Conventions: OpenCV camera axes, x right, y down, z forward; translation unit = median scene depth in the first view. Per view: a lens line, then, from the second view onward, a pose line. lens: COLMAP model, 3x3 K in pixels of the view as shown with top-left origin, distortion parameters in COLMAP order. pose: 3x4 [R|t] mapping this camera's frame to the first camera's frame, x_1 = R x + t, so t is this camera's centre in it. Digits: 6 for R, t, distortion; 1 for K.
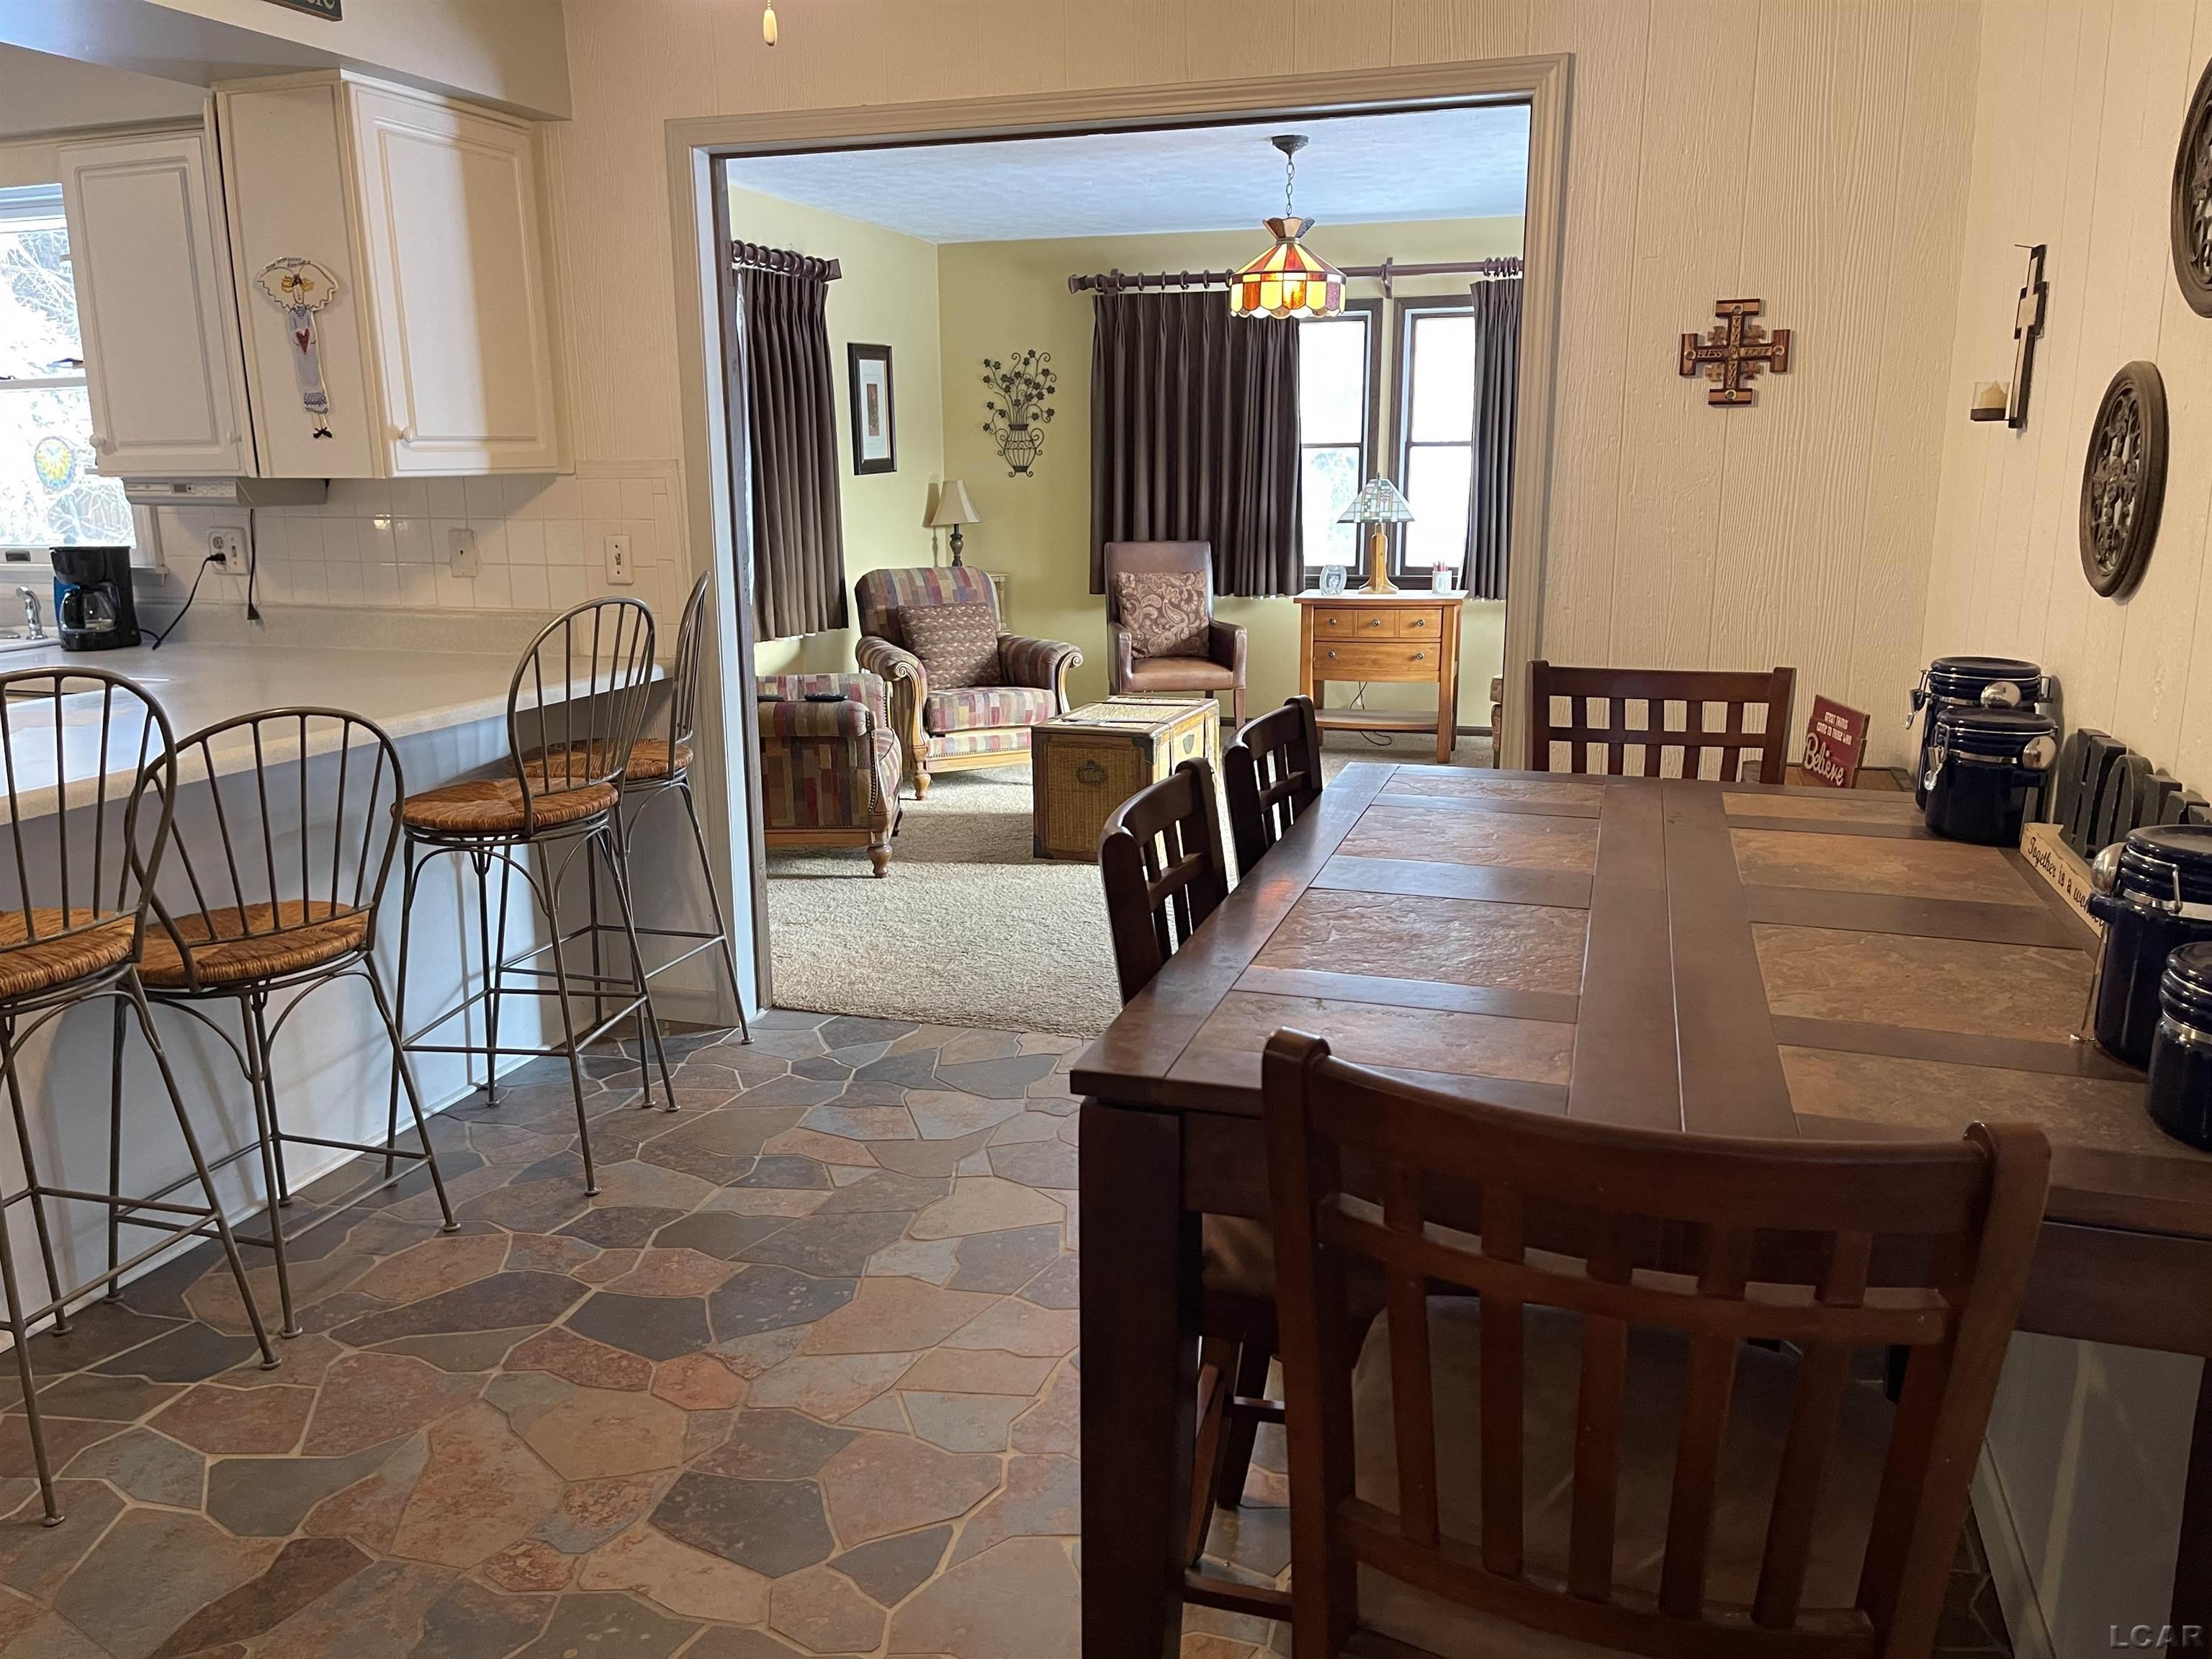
lens RADIAL K [[1664.3, 0, 1118.8], [0, 1664.3, 845.7], [0, 0, 1]] dist [0.018519, -0.012600]
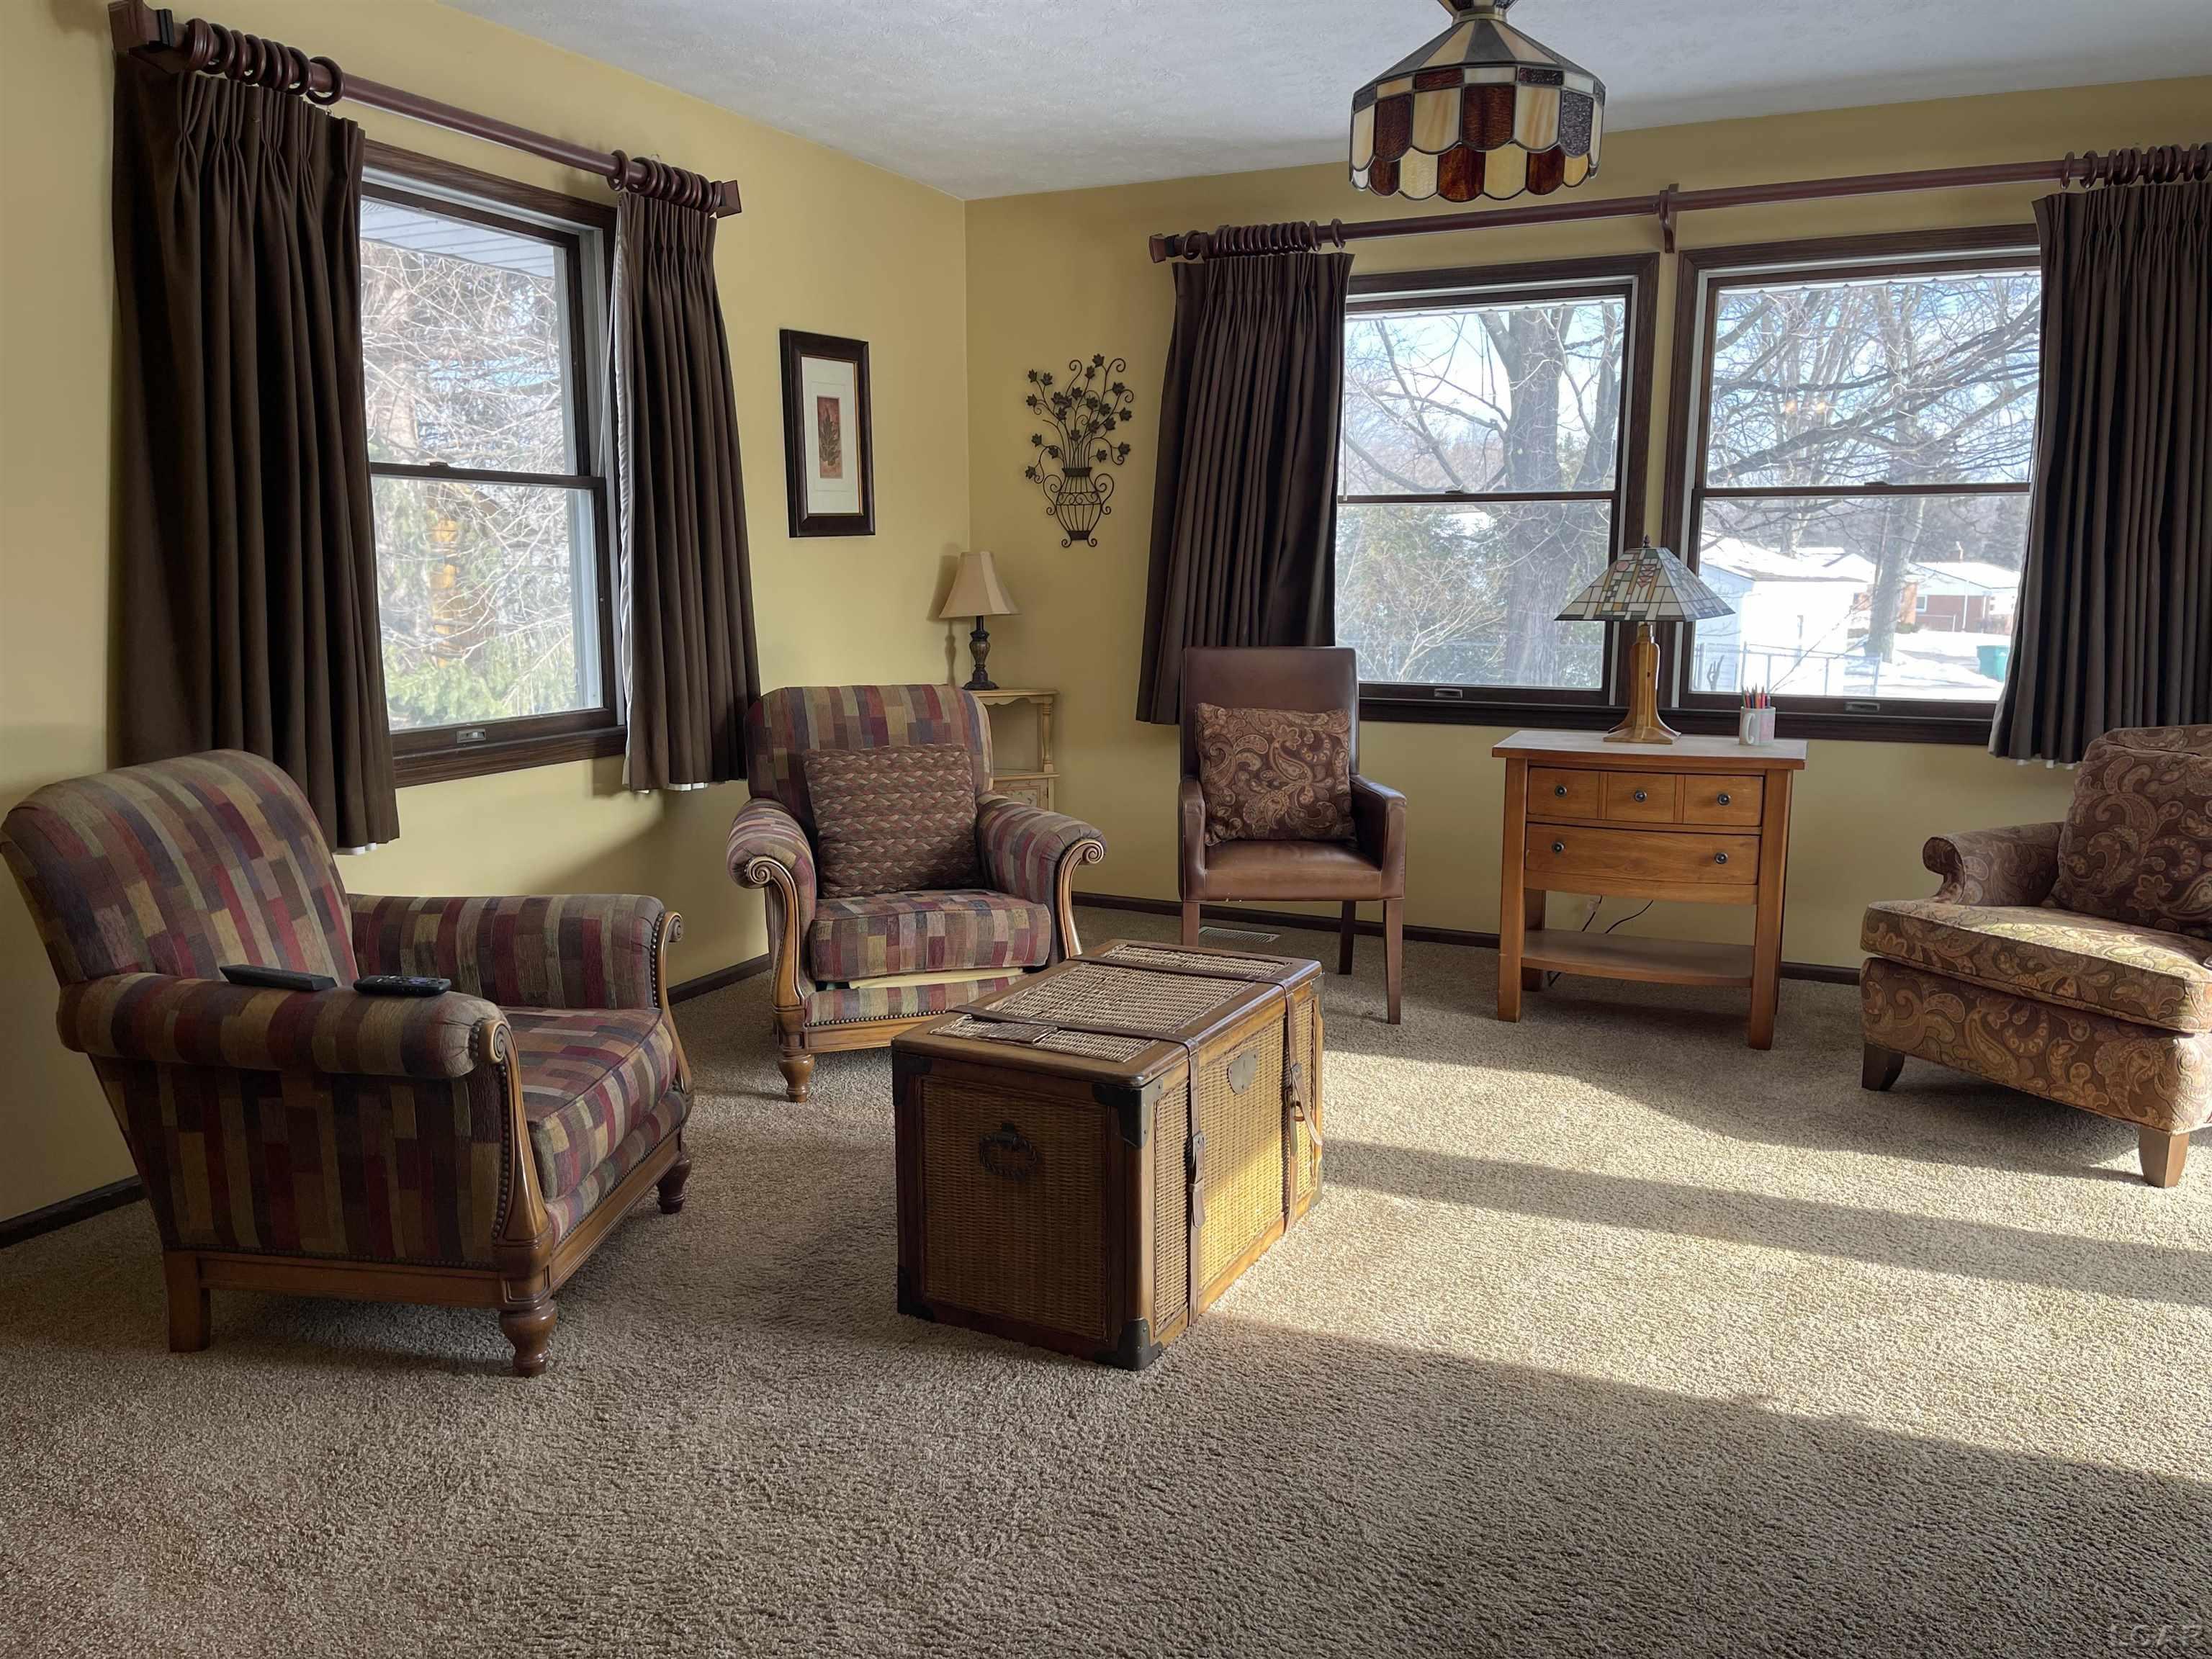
lens RADIAL K [[1664.3, 0, 1088.9], [0, 1664.3, 828.8], [0, 0, 1]] dist [0.018519, -0.012600]
pose [[0.988768, 0.030611, -0.146290, 0.049391], [-0.040369, 0.997120, -0.064203, -0.074016], [0.143903, 0.069388, 0.987156, 0.390864]]
